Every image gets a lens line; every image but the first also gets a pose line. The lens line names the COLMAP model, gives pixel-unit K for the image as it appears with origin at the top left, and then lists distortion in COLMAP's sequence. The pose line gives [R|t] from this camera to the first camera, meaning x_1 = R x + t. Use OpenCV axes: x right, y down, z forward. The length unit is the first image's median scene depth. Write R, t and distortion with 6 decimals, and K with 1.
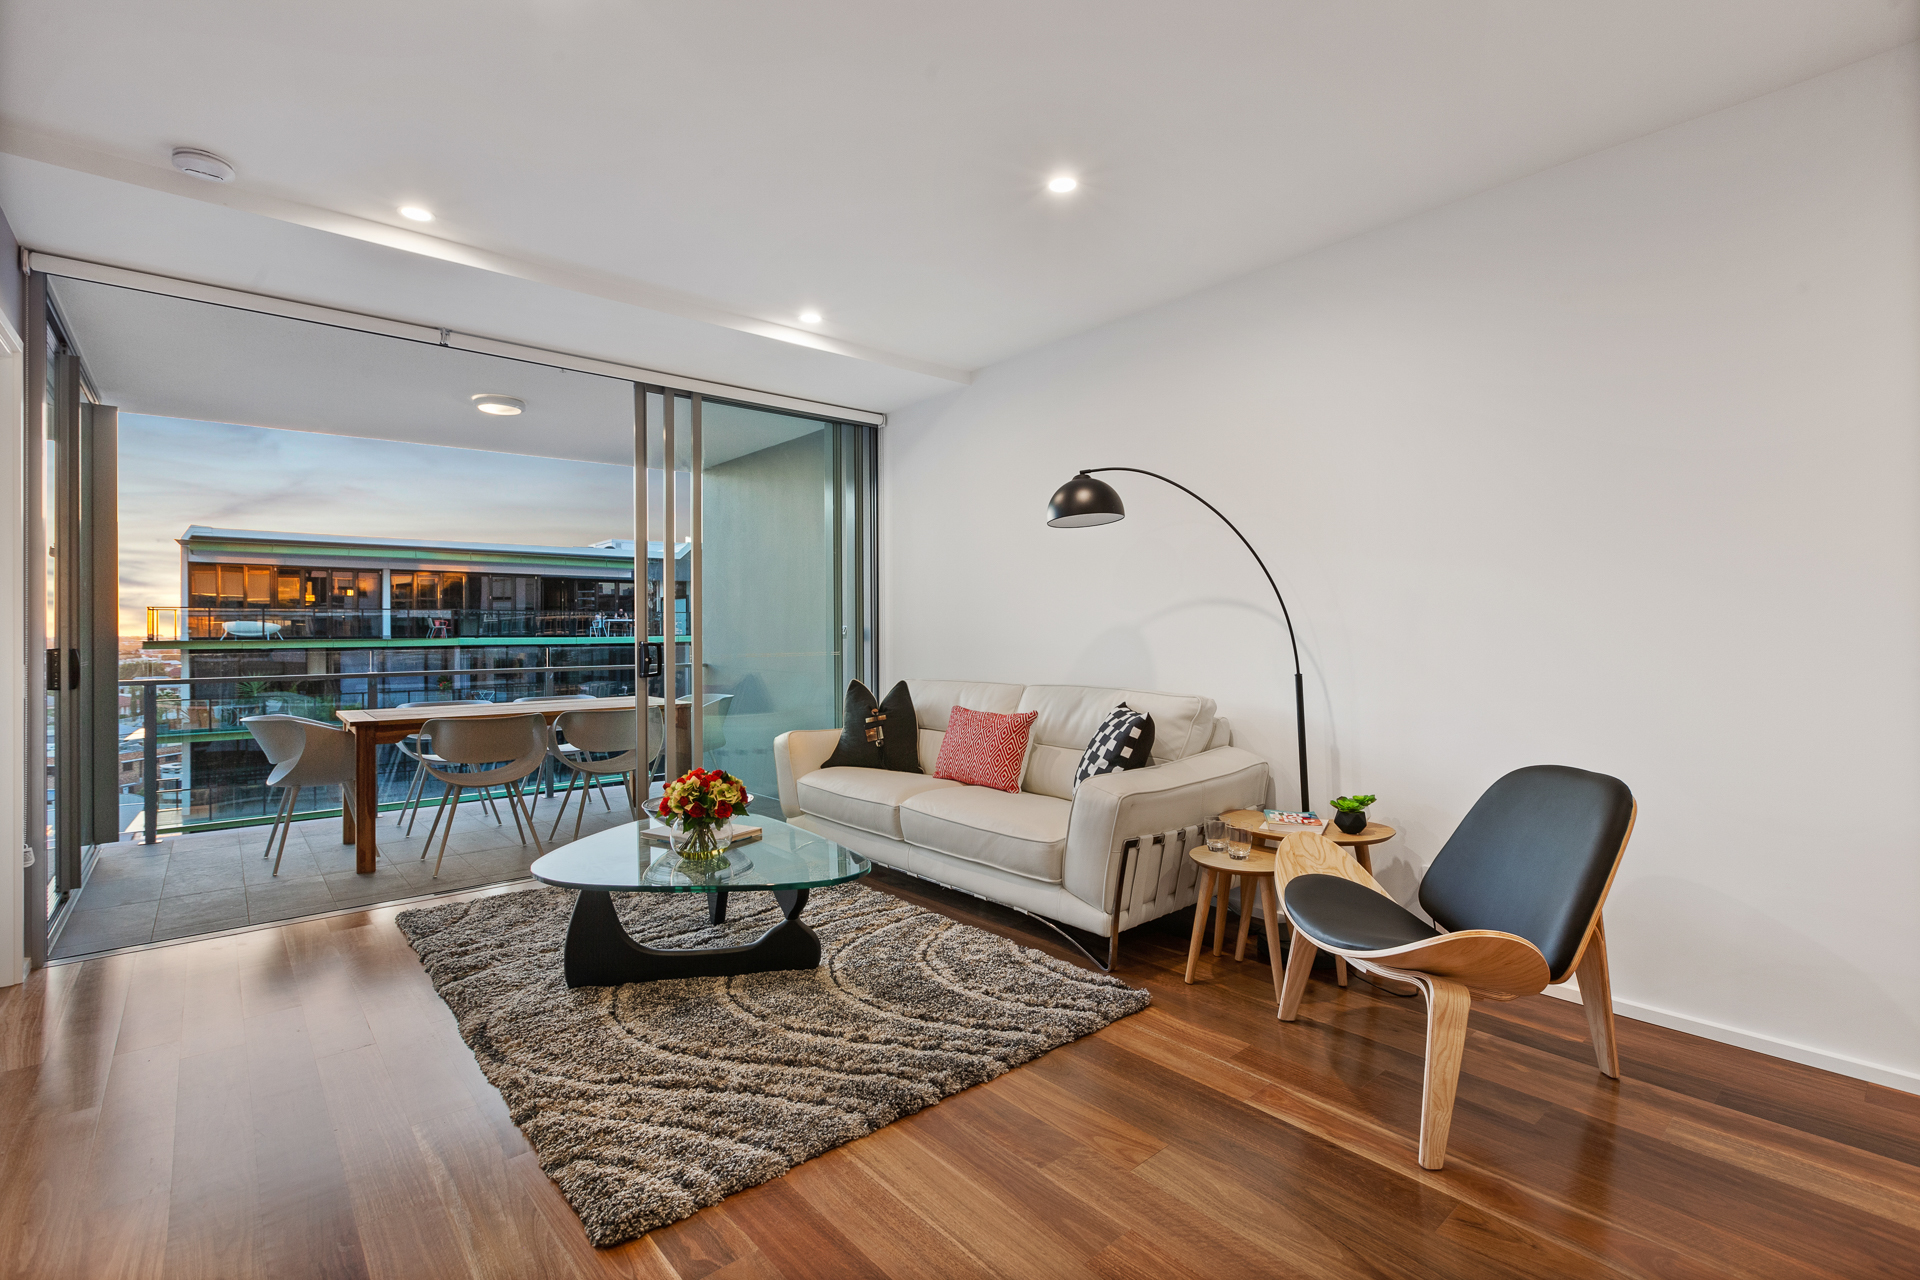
lens RADIAL K [[890.9, 0, 973.5], [0, 890.9, 621.2], [0, 0, 1]] dist [0.005787, 0.000151]
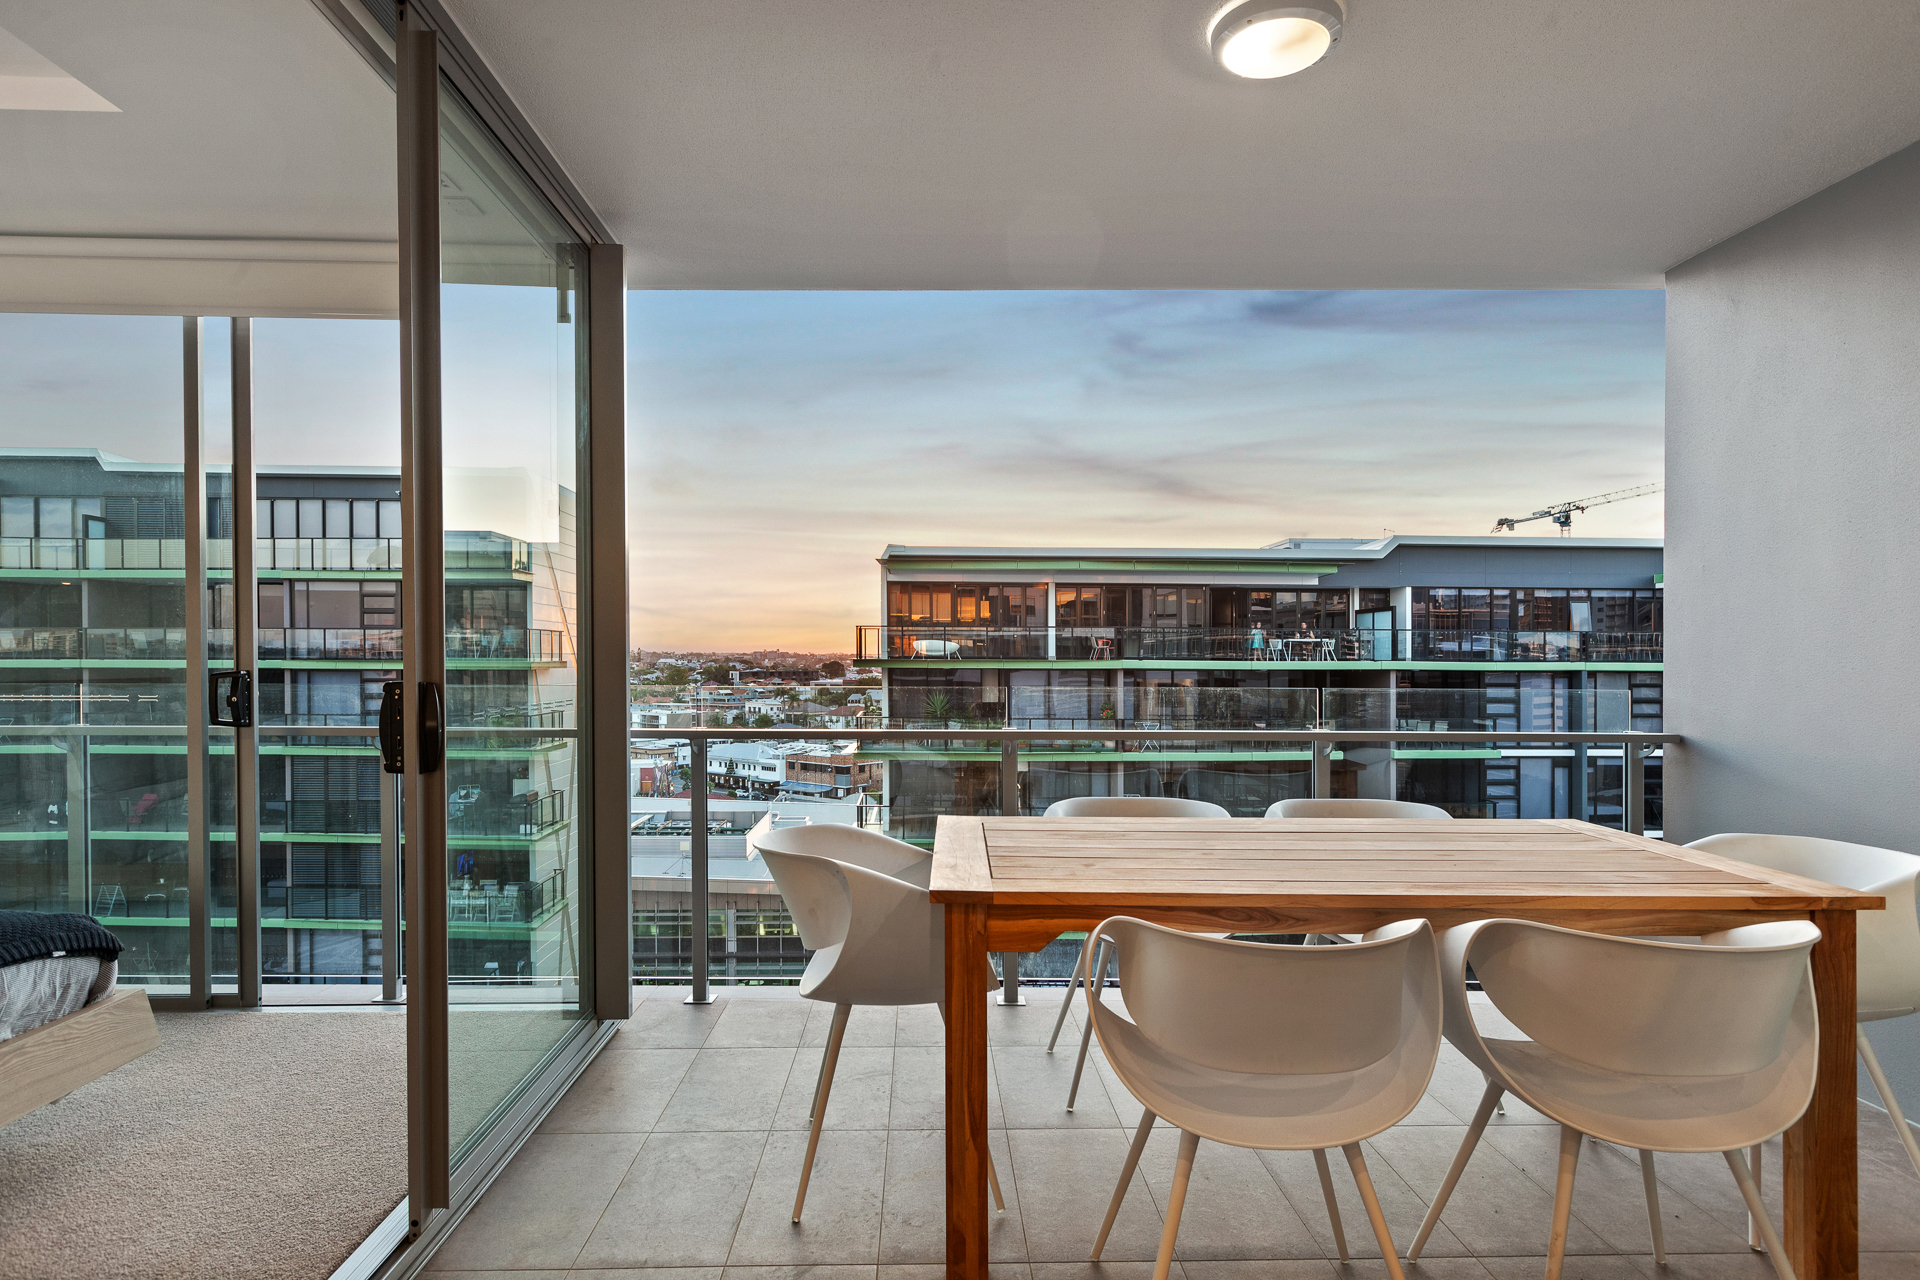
lens RADIAL K [[1047.6, 0, 959.2], [0, 1047.6, 646.9], [0, 0, 1]] dist [0.004724, 0.000020]
pose [[0.782073, 0.005098, -0.623166, -0.068972], [-0.001979, 0.999982, 0.005696, 0.000389], [0.623183, -0.003222, 0.782069, 0.111078]]
